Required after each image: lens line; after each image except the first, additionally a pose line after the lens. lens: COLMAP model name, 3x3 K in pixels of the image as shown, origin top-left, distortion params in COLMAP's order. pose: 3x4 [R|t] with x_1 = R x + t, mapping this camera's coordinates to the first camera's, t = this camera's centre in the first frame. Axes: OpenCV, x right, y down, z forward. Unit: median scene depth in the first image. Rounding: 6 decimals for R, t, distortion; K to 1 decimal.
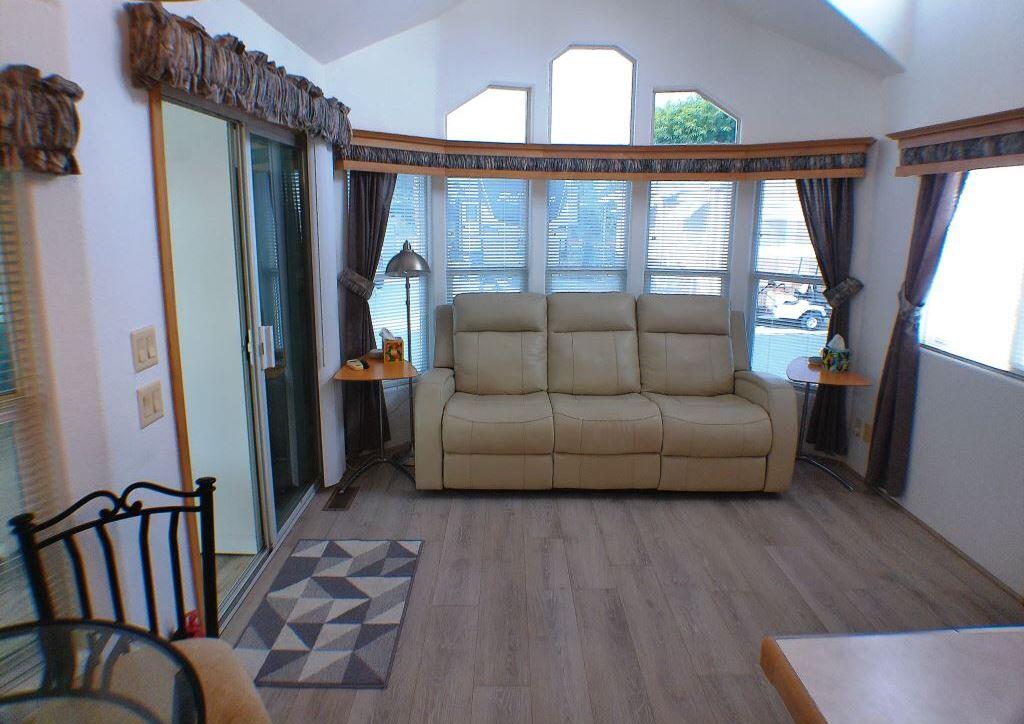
lens RADIAL K [[600.5, 0, 522.8], [0, 600.5, 322.8], [0, 0, 1]] dist [-0.041956, -0.004576]
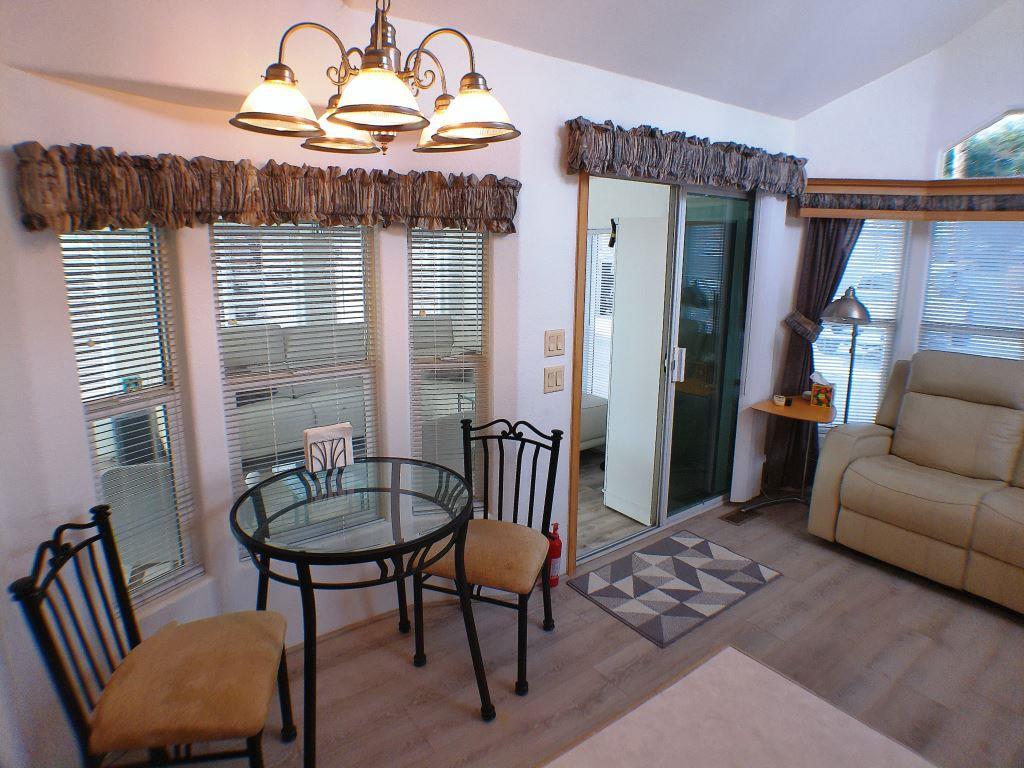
lens RADIAL K [[588.9, 0, 513.5], [0, 588.9, 362.1], [0, 0, 1]] dist [-0.051814, 0.003094]
pose [[0.584212, 0.149243, -0.797761, 0.273108], [-0.150555, 0.985815, 0.074170, -0.002633], [0.797514, 0.076775, 0.598395, -0.003538]]
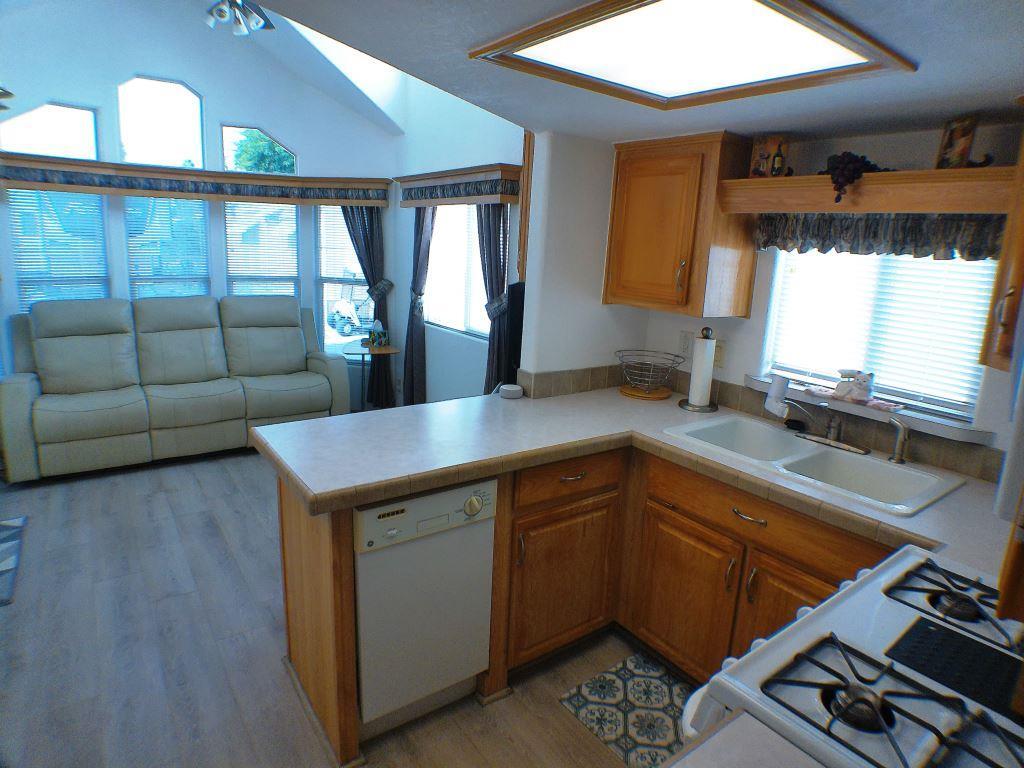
lens RADIAL K [[588.9, 0, 521.8], [0, 588.9, 366.6], [0, 0, 1]] dist [-0.051814, 0.003094]
pose [[0.813929, -0.093881, 0.573329, 0.008579], [0.068730, 0.995487, 0.065436, 0.068547], [-0.576885, -0.013855, 0.816708, -0.355691]]
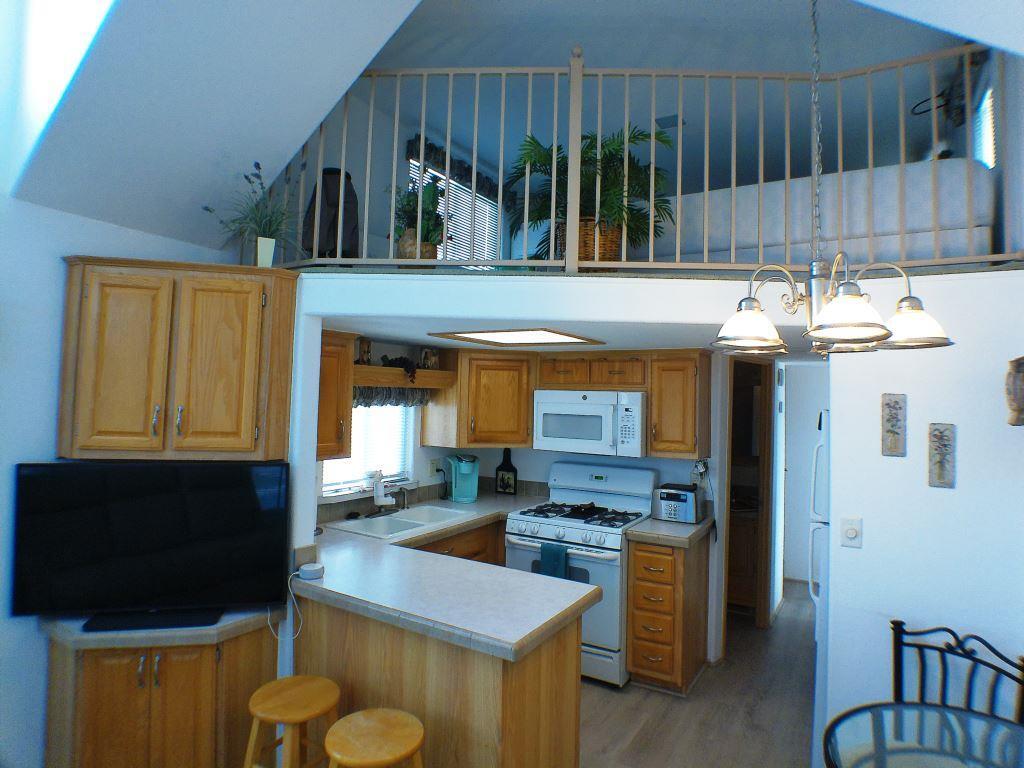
lens RADIAL K [[588.9, 0, 508.9], [0, 588.9, 369.9], [0, 0, 1]] dist [-0.051814, 0.003094]
pose [[-0.832764, -0.007567, 0.553576, -0.174711], [0.068526, 0.990808, 0.116631, -0.167495], [-0.549370, 0.135061, -0.824591, 0.711502]]
